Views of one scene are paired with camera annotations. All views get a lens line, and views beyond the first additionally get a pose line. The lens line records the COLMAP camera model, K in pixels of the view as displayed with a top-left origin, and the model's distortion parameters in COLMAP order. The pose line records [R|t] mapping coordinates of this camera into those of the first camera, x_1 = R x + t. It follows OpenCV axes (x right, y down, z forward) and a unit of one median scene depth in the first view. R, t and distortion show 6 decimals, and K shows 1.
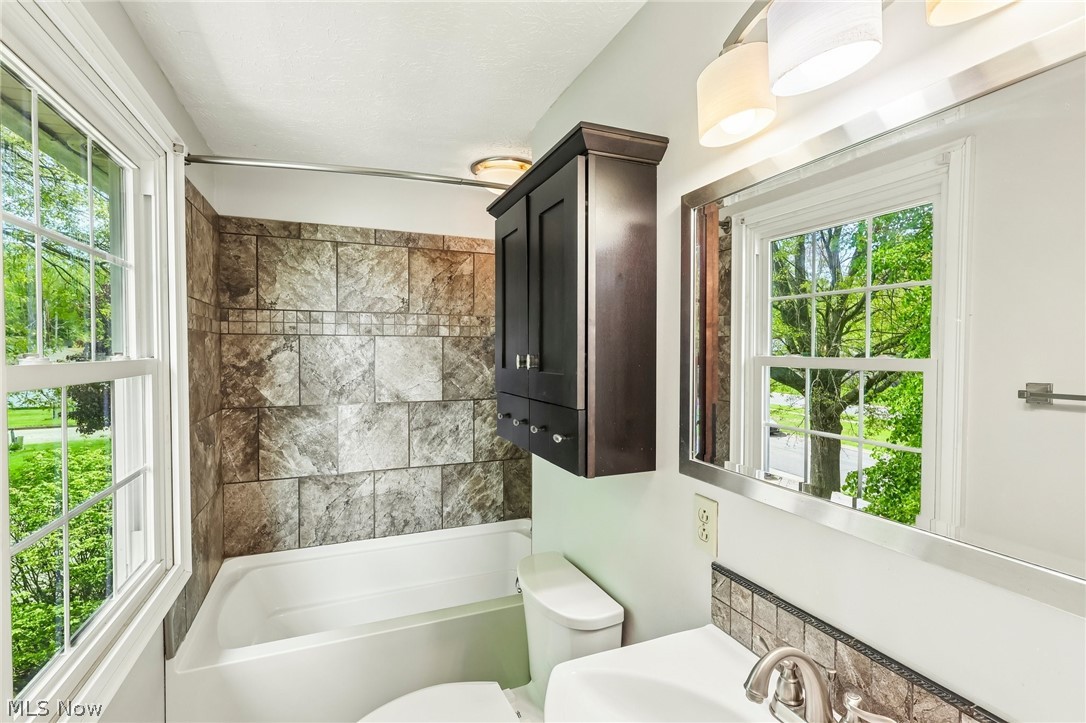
lens RADIAL K [[517.8, 0, 547.8], [0, 517.8, 362.0], [0, 0, 1]] dist [0.011888, -0.001465]
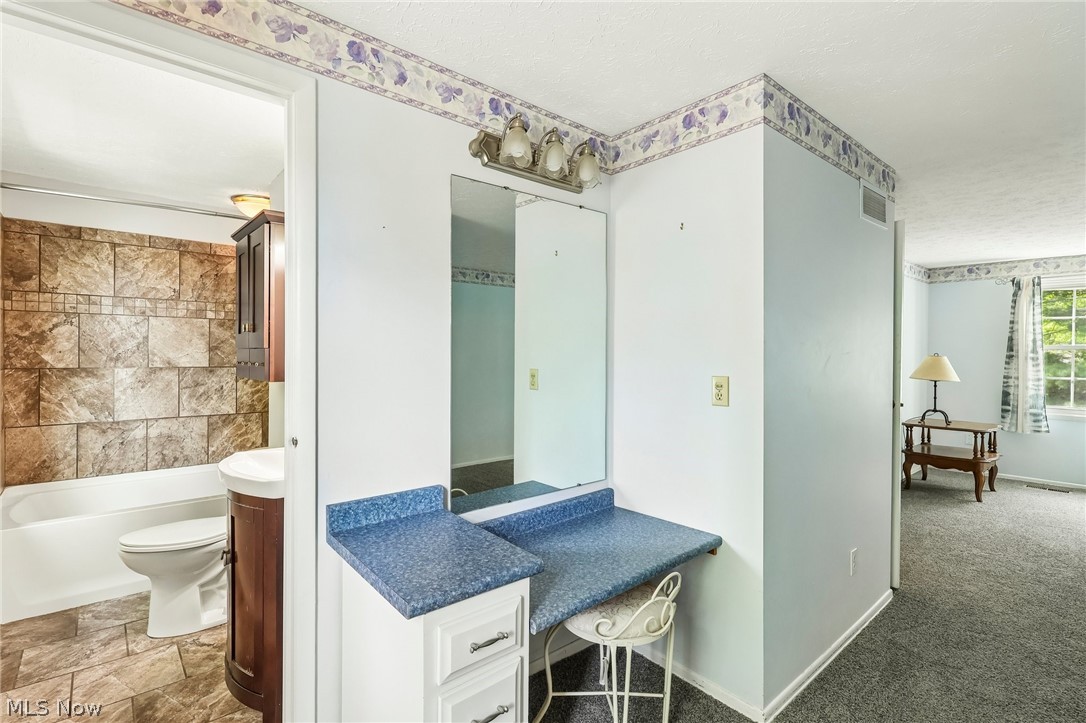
lens RADIAL K [[517.8, 0, 538.2], [0, 517.8, 356.0], [0, 0, 1]] dist [0.011888, -0.001465]
pose [[0.950080, 0.004024, 0.311979, 0.196236], [0.000220, 0.999908, -0.013566, 0.069517], [-0.312005, 0.012957, 0.949992, -0.571354]]
